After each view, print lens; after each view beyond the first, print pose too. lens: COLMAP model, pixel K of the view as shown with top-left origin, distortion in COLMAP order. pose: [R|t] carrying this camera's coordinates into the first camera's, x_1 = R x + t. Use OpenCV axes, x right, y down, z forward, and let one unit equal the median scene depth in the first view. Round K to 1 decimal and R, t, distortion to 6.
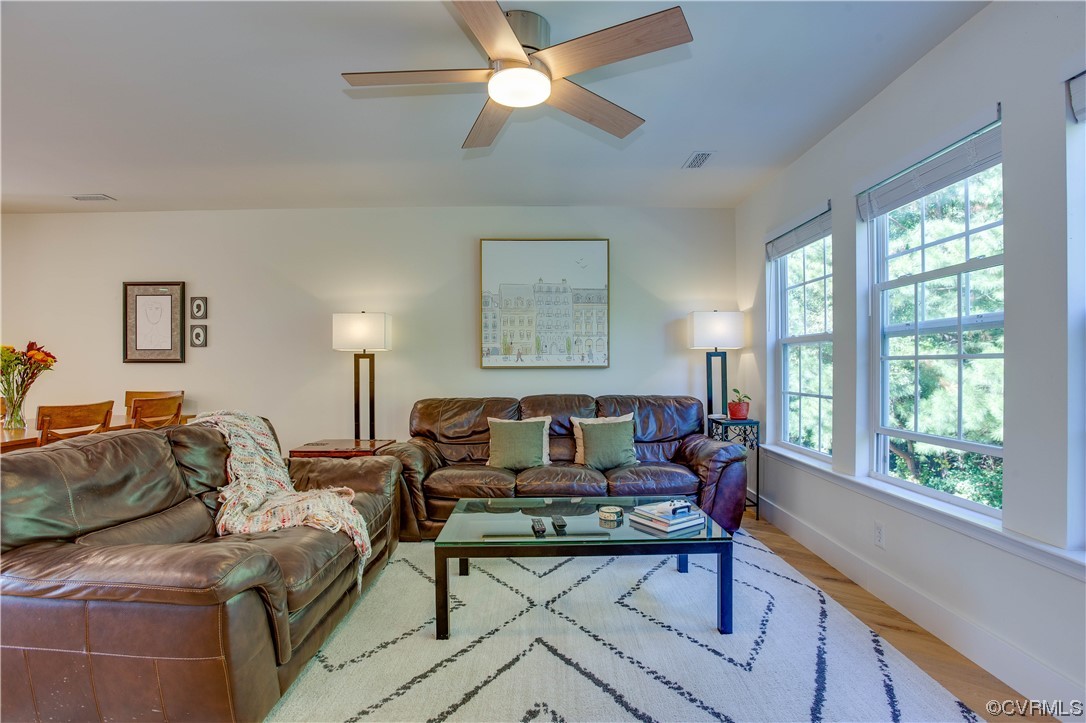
lens RADIAL K [[535.1, 0, 545.0], [0, 535.1, 364.0], [0, 0, 1]] dist [-0.064960, 0.023712]
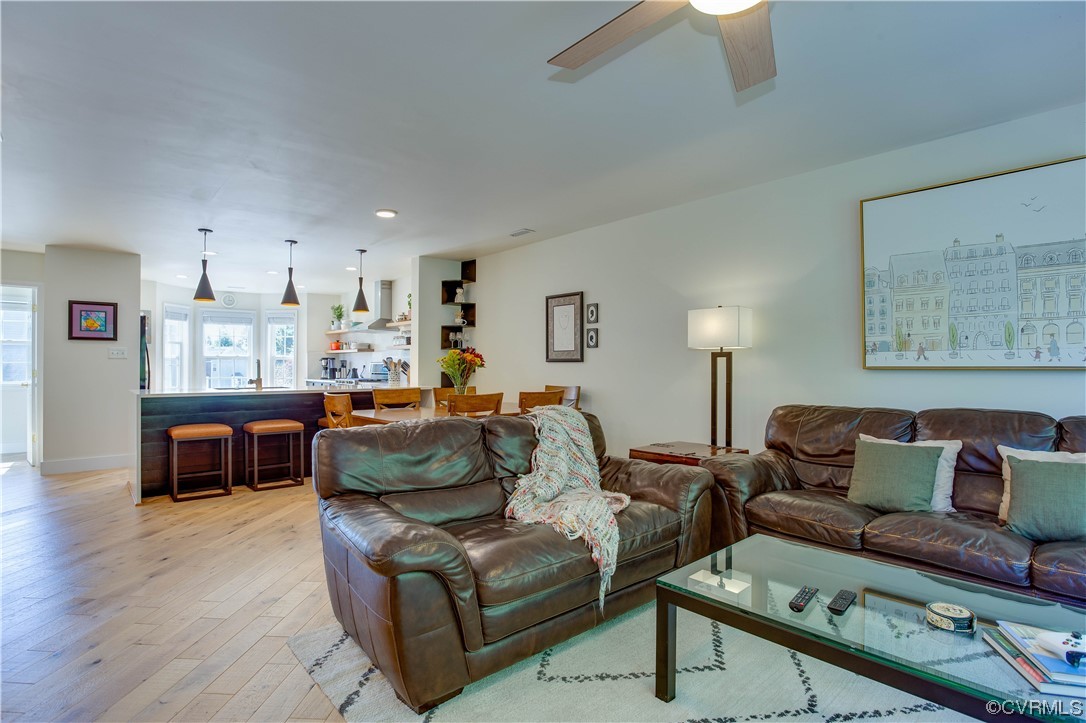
lens RADIAL K [[535.1, 0, 545.0], [0, 535.1, 364.0], [0, 0, 1]] dist [-0.064960, 0.023712]
pose [[0.654345, 0.002780, -0.756191, 0.154754], [0.000297, 0.999992, 0.003933, -0.002344], [0.756196, -0.002799, 0.654339, 0.168331]]
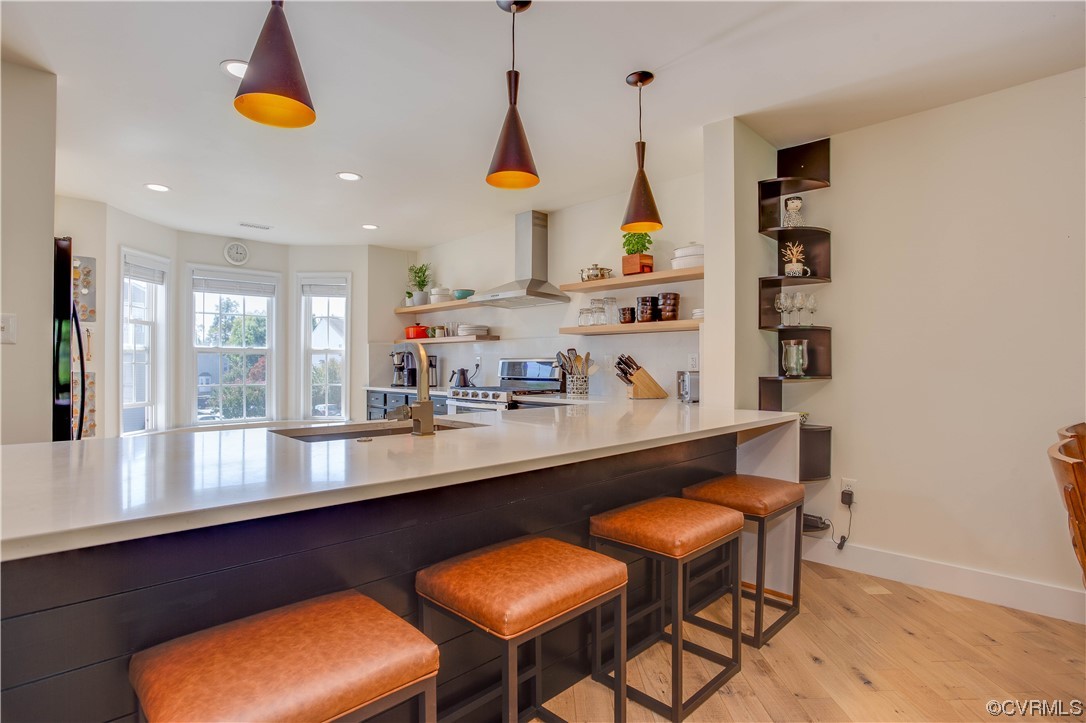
lens RADIAL K [[535.1, 0, 545.0], [0, 535.1, 364.0], [0, 0, 1]] dist [-0.064960, 0.023712]
pose [[0.690977, 0.004084, -0.722866, -0.907798], [-0.000905, 0.999988, 0.004785, 0.004967], [0.722877, -0.002652, 0.690972, 0.260966]]
